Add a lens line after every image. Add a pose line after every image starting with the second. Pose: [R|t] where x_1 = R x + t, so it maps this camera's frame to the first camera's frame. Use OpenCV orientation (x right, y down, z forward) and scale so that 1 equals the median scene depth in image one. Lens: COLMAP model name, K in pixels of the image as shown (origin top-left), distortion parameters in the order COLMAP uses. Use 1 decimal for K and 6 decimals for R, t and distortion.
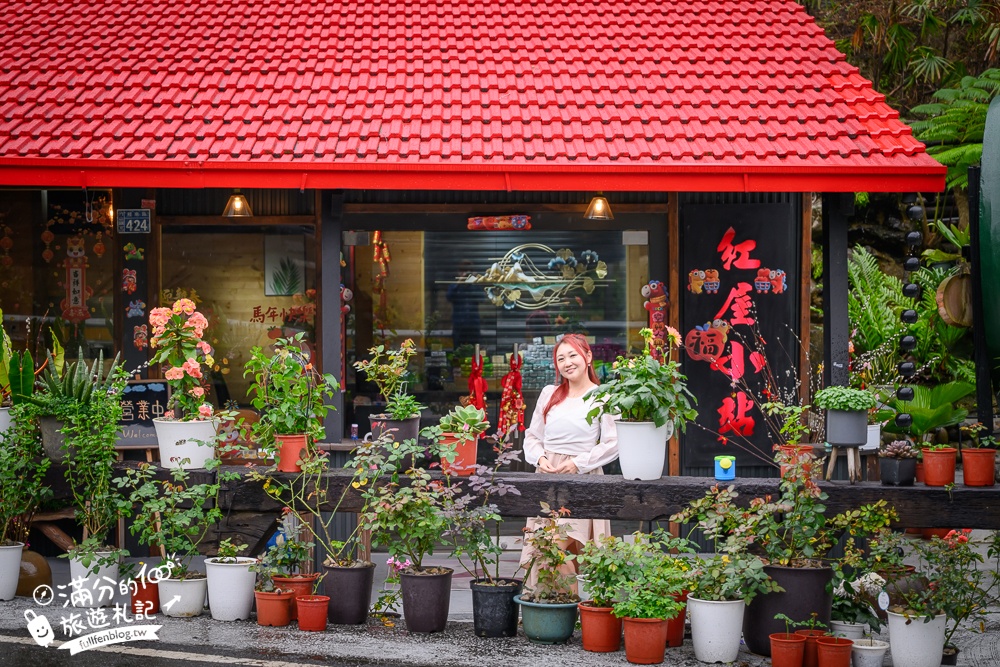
lens RADIAL K [[2043.0, 0, 499.8], [0, 2043.0, 331.8], [0, 0, 1]] dist [0.017633, 0.000000]
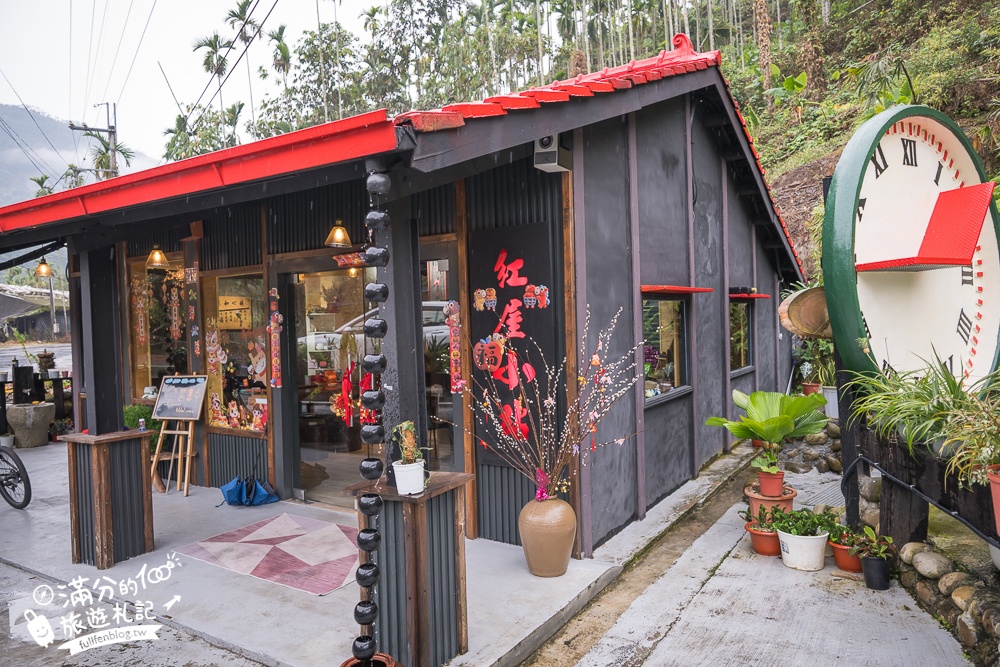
lens RADIAL K [[673.3, 0, 500.9], [0, 673.3, 334.9], [0, 0, 1]] dist [0.004898, 0.000747]
pose [[0.809875, -0.009041, -0.586532, 0.316800], [0.005959, 0.999956, -0.007186, -0.002474], [0.586572, 0.002324, 0.809894, 0.695480]]
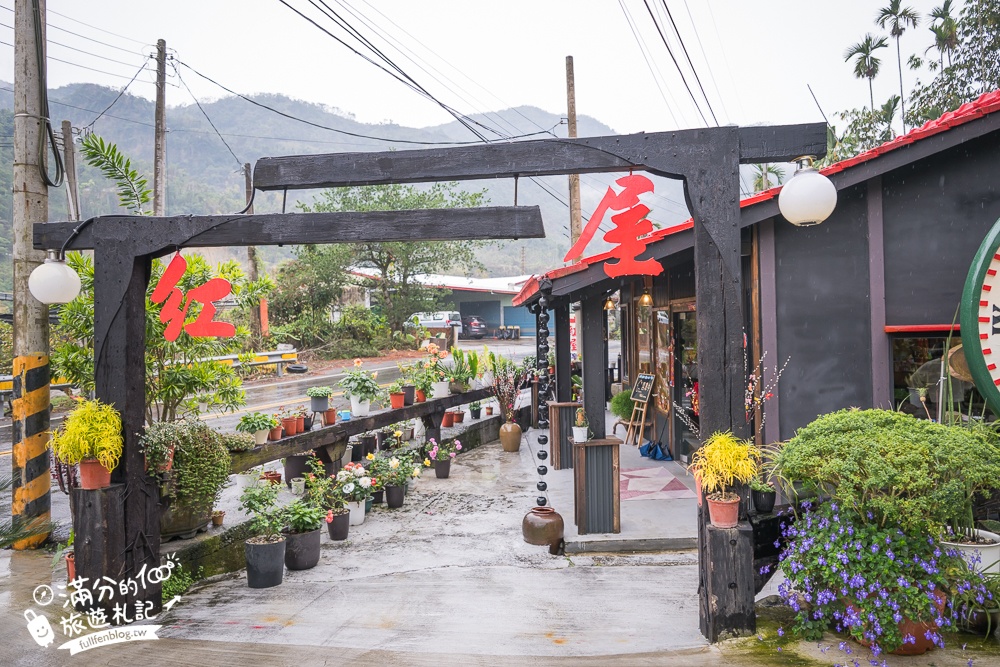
lens RADIAL K [[673.3, 0, 498.7], [0, 673.3, 330.3], [0, 0, 1]] dist [0.004898, 0.000747]
pose [[-0.045455, 0.008647, -0.998929, 0.625460], [-0.014265, 0.999855, 0.009304, -0.032738], [0.998865, 0.014673, -0.045325, 0.823873]]
